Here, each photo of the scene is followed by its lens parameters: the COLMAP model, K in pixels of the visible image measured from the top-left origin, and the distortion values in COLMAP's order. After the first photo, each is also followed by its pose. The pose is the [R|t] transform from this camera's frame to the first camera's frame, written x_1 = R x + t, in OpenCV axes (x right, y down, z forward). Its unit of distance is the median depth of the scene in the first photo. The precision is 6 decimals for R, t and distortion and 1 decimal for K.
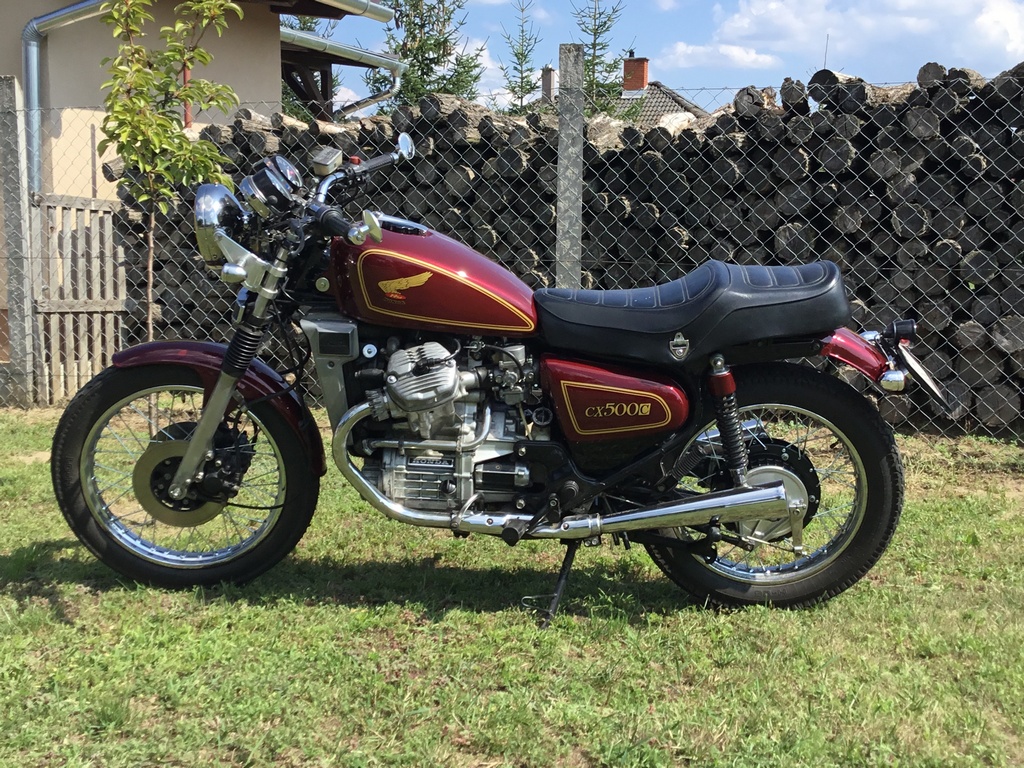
lens RADIAL K [[1282.4, 0, 510.3], [0, 1282.4, 379.4], [0, 0, 1]] dist [-0.016512, 0.000000]
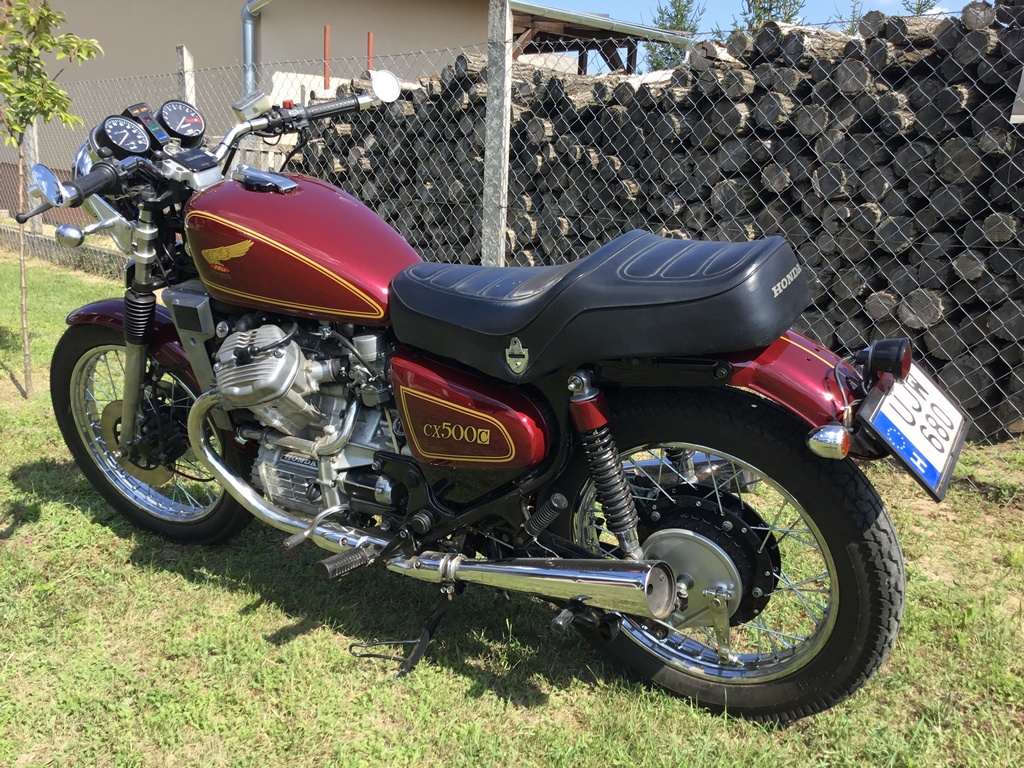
lens RADIAL K [[930.1, 0, 514.0], [0, 930.1, 394.7], [0, 0, 1]] dist [-0.005567, 0.000000]
pose [[0.910154, 0.096267, -0.402930, 0.324948], [-0.050441, 0.991141, 0.122863, -0.065372], [0.411188, -0.091500, 0.906947, 0.510581]]
